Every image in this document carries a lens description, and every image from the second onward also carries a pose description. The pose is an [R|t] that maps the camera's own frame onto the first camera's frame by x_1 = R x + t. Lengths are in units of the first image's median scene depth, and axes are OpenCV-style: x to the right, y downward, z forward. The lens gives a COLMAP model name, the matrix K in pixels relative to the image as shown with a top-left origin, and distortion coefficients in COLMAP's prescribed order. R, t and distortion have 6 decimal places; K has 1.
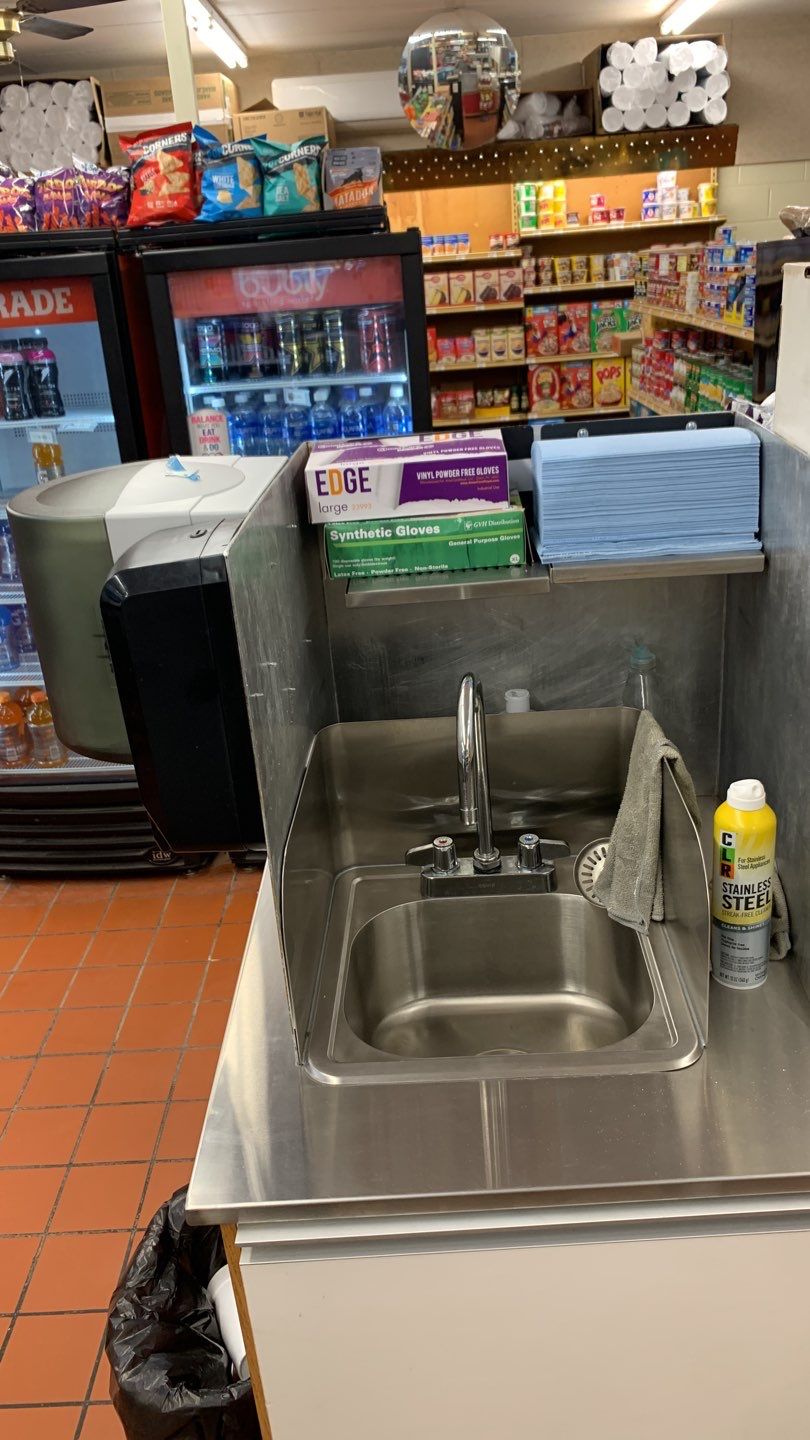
lens RADIAL K [[1117.0, 0, 412.1], [0, 1117.0, 698.3], [0, 0, 1]] dist [0.047864, -0.063993]
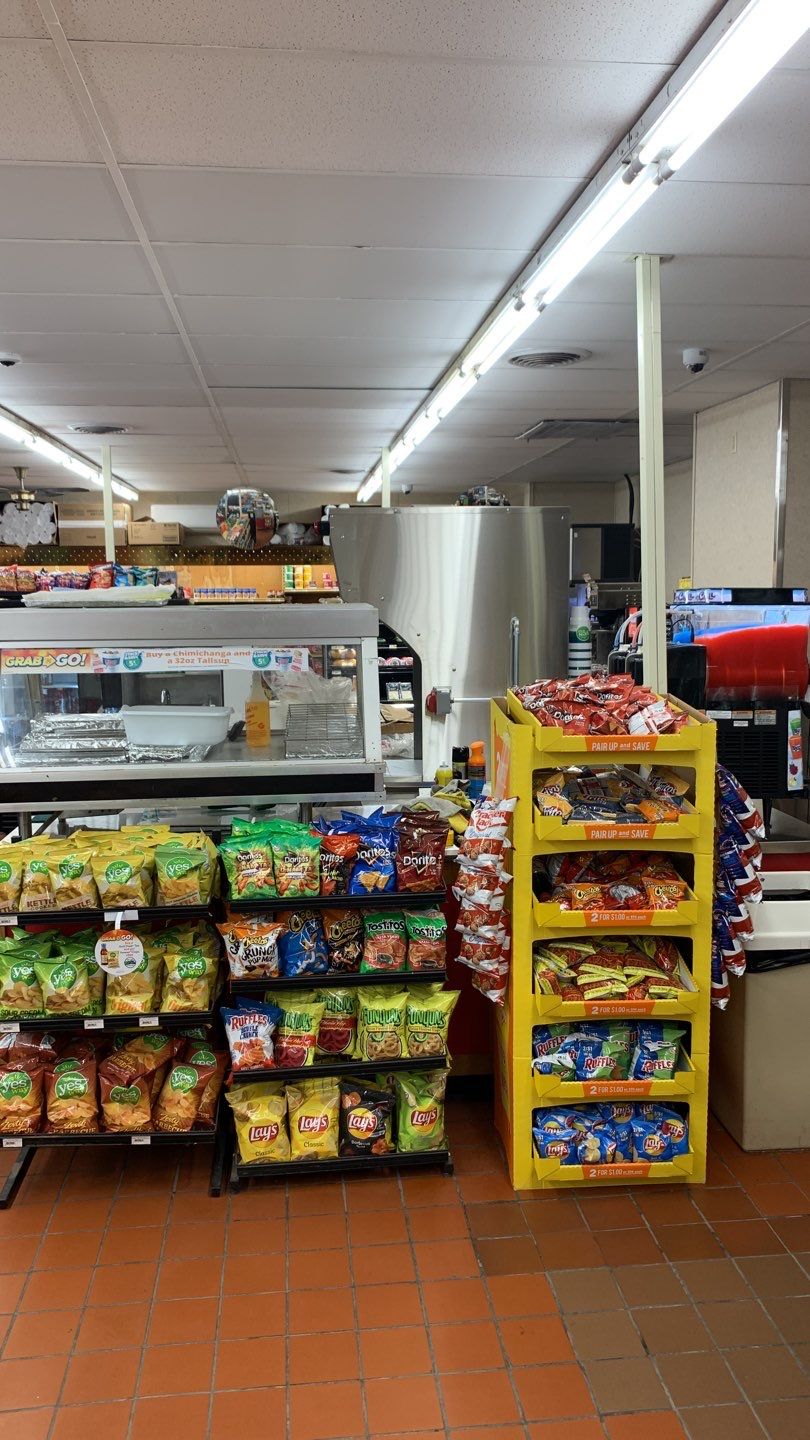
lens RADIAL K [[1117.0, 0, 426.0], [0, 1117.0, 724.3], [0, 0, 1]] dist [0.047864, -0.063993]
pose [[0.991190, 0.045241, 0.124484, 0.116162], [-0.012768, 0.968116, -0.250177, 0.271428], [-0.131833, 0.246383, 0.960164, -0.784605]]
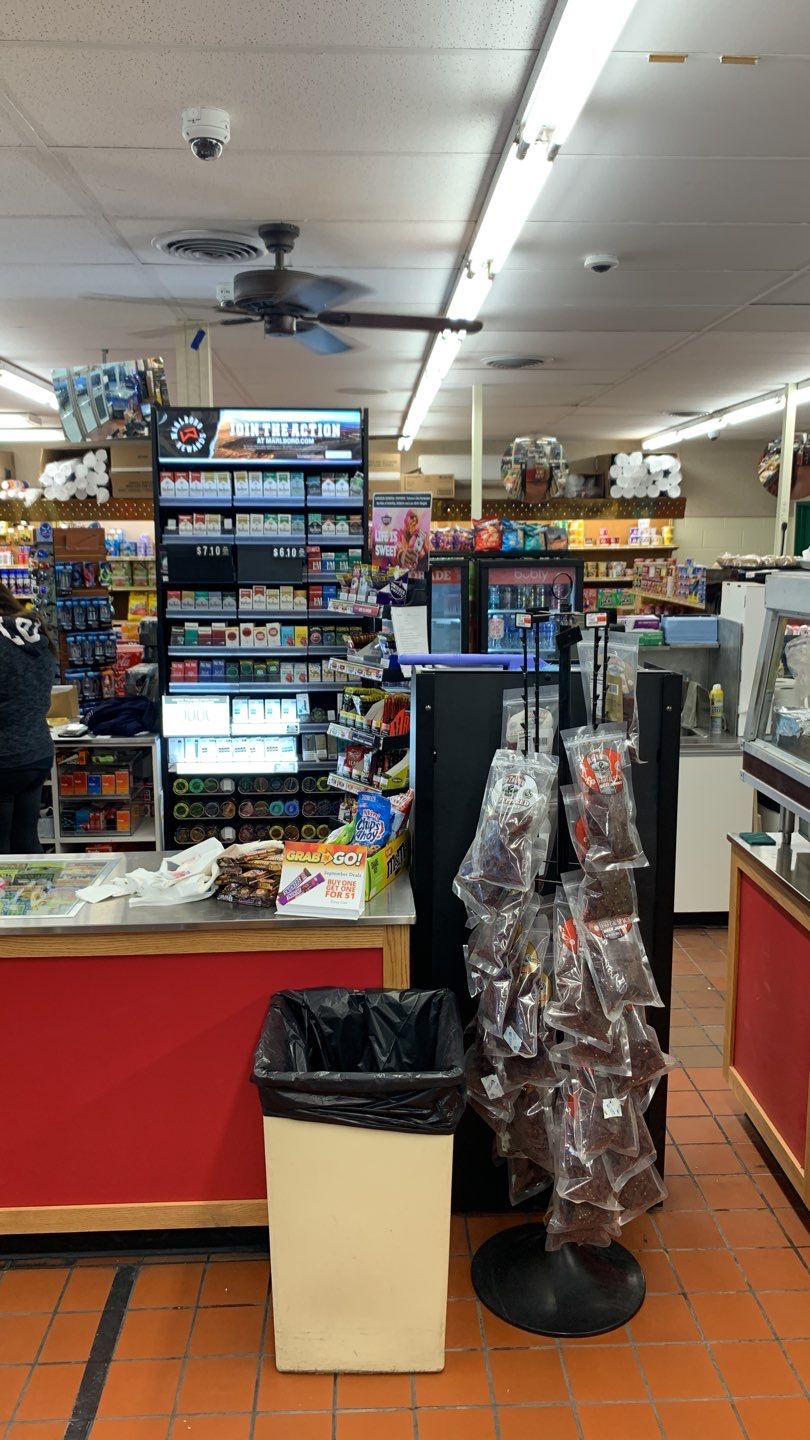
lens RADIAL K [[1117.0, 0, 405.7], [0, 1117.0, 717.9], [0, 0, 1]] dist [0.047864, -0.063993]
pose [[0.997221, 0.055784, 0.049375, -0.216058], [-0.043853, 0.975350, -0.216264, 0.225387], [-0.060222, 0.213498, 0.975086, -0.612867]]
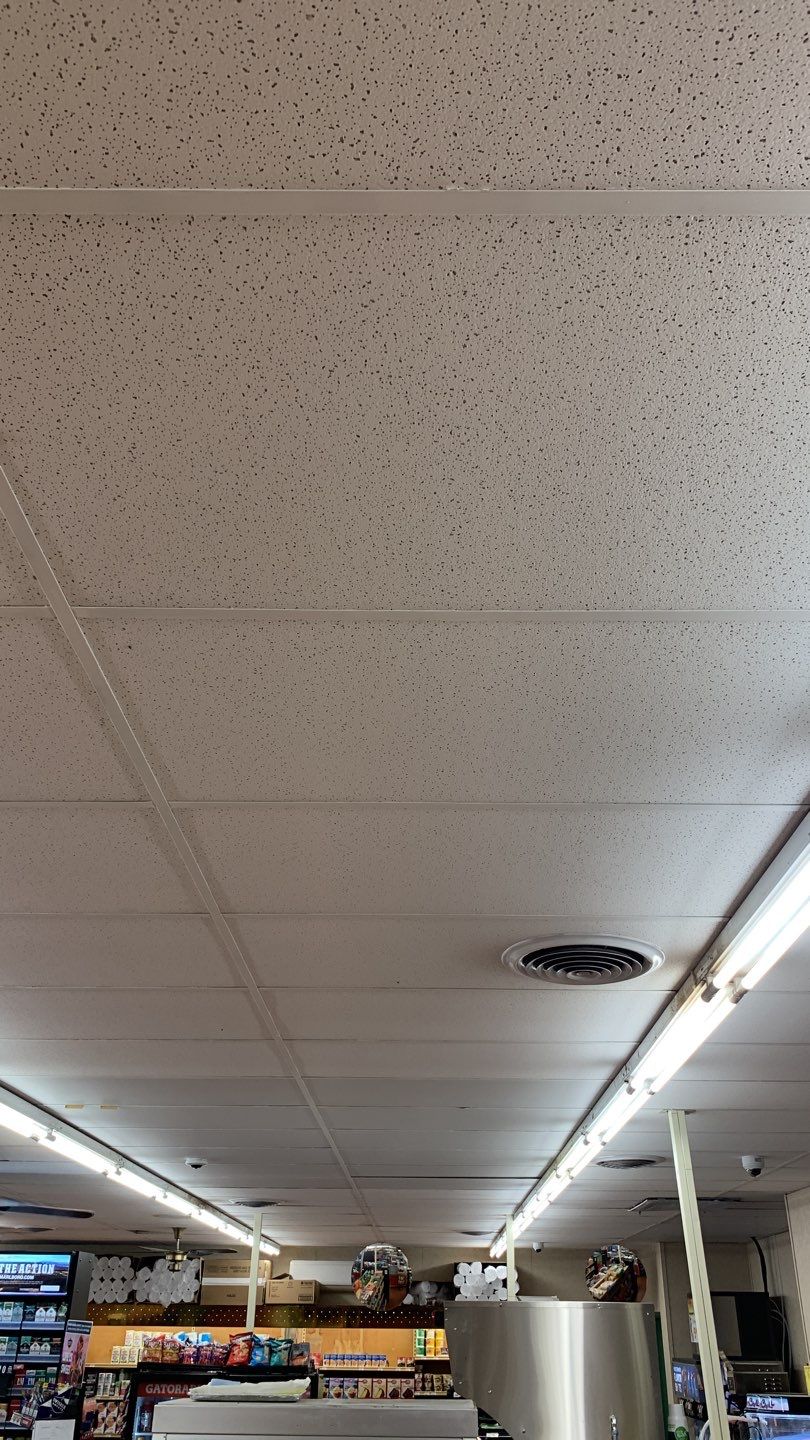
lens RADIAL K [[1117.0, 0, 419.3], [0, 1117.0, 698.8], [0, 0, 1]] dist [0.047864, -0.063993]
pose [[0.996969, 0.062252, -0.046672, 0.130213], [-0.075556, 0.631444, -0.771731, 0.327308], [-0.018571, 0.772918, 0.634234, -1.009305]]
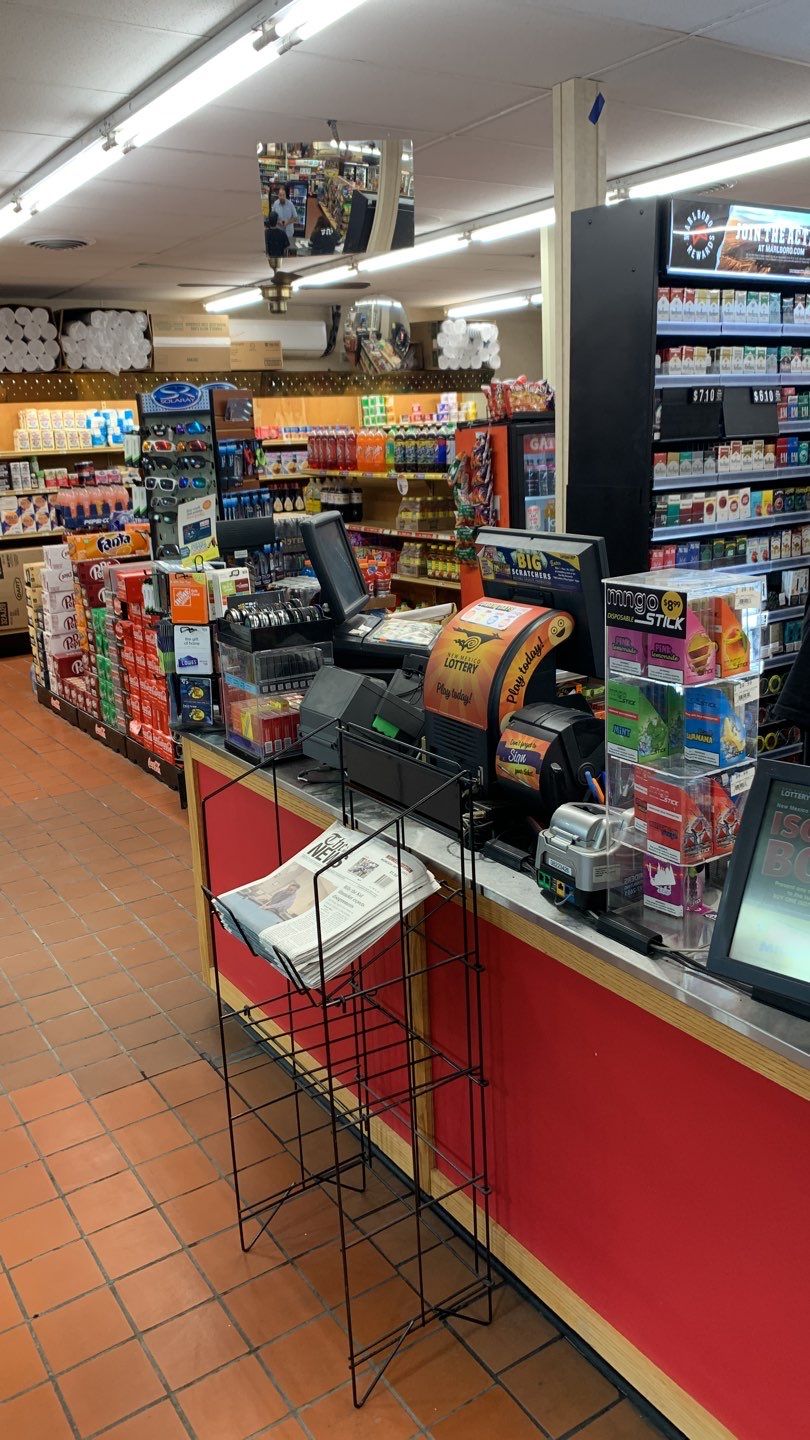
lens RADIAL K [[1117.0, 0, 417.5], [0, 1117.0, 693.8], [0, 0, 1]] dist [0.047864, -0.063993]
pose [[0.831842, -0.096300, 0.546595, -0.788225], [0.188126, 0.975455, -0.114443, 0.141763], [-0.522157, 0.198027, 0.829540, -0.249258]]
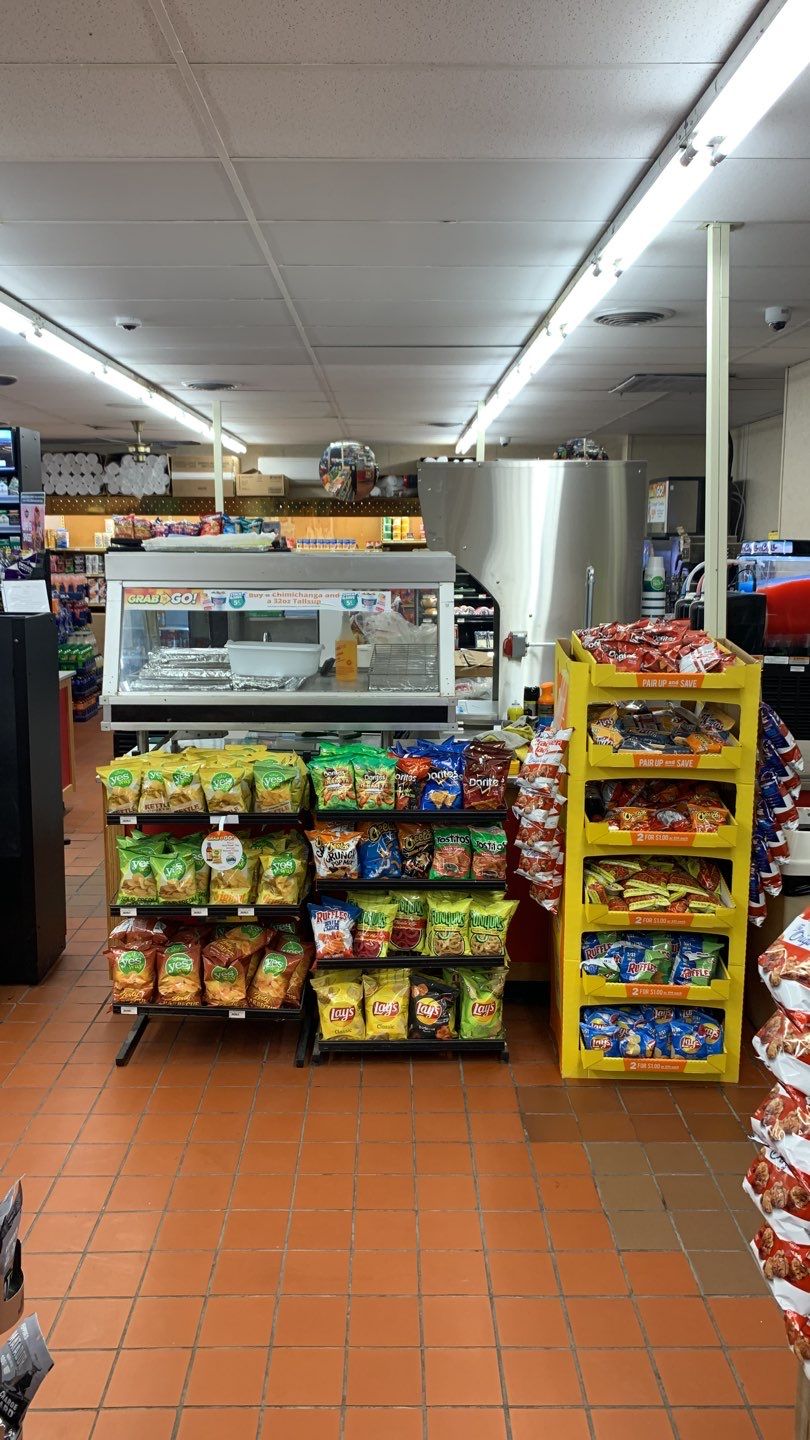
lens RADIAL K [[1117.0, 0, 411.4], [0, 1117.0, 724.0], [0, 0, 1]] dist [0.047864, -0.063993]
pose [[0.997488, 0.066169, 0.025267, 0.125542], [-0.059557, 0.976640, -0.206463, 0.293767], [-0.038338, 0.204439, 0.978128, -0.838641]]
